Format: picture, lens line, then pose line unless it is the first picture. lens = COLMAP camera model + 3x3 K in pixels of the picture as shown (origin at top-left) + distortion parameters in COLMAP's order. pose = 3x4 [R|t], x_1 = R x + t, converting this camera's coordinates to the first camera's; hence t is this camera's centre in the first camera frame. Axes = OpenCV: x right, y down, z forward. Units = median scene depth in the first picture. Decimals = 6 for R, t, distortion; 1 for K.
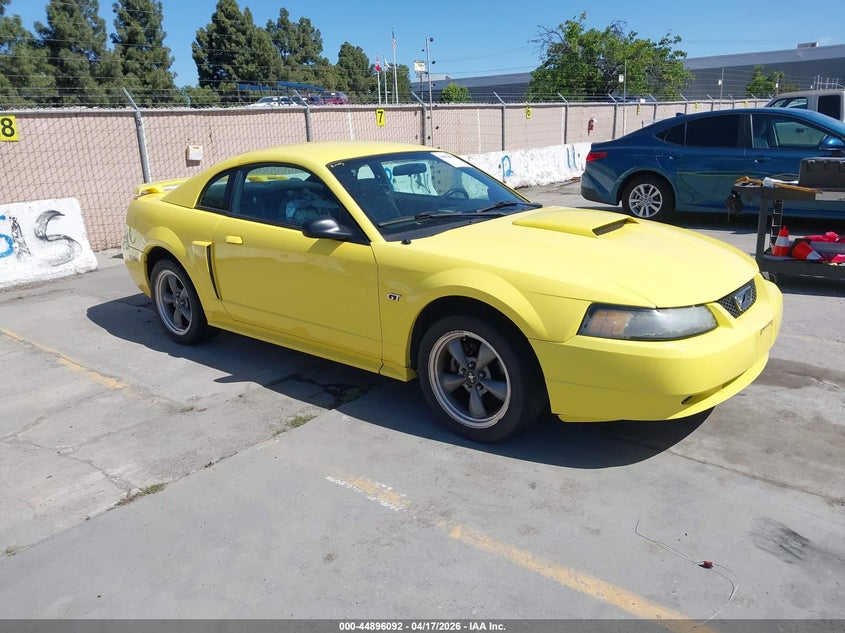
lens RADIAL K [[665.4, 0, 422.5], [0, 665.4, 316.5], [0, 0, 1]] dist [0.002241, -0.007513]
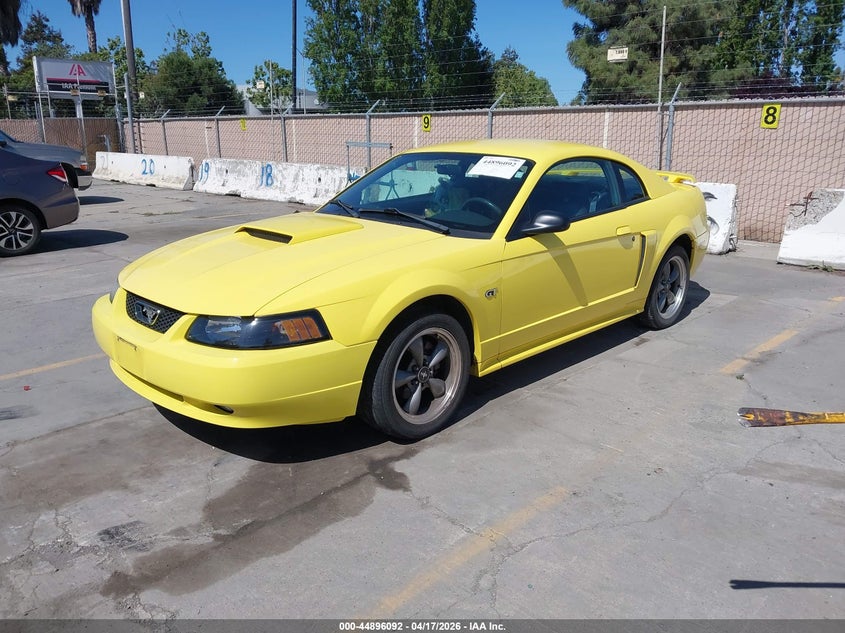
lens RADIAL K [[665.4, 0, 422.5], [0, 665.4, 316.5], [0, 0, 1]] dist [0.002241, -0.007513]
pose [[-0.073254, 0.309738, -0.947996, 0.902184], [-0.273535, 0.907858, 0.317760, -0.294454], [0.959068, 0.282588, 0.018220, 0.884457]]
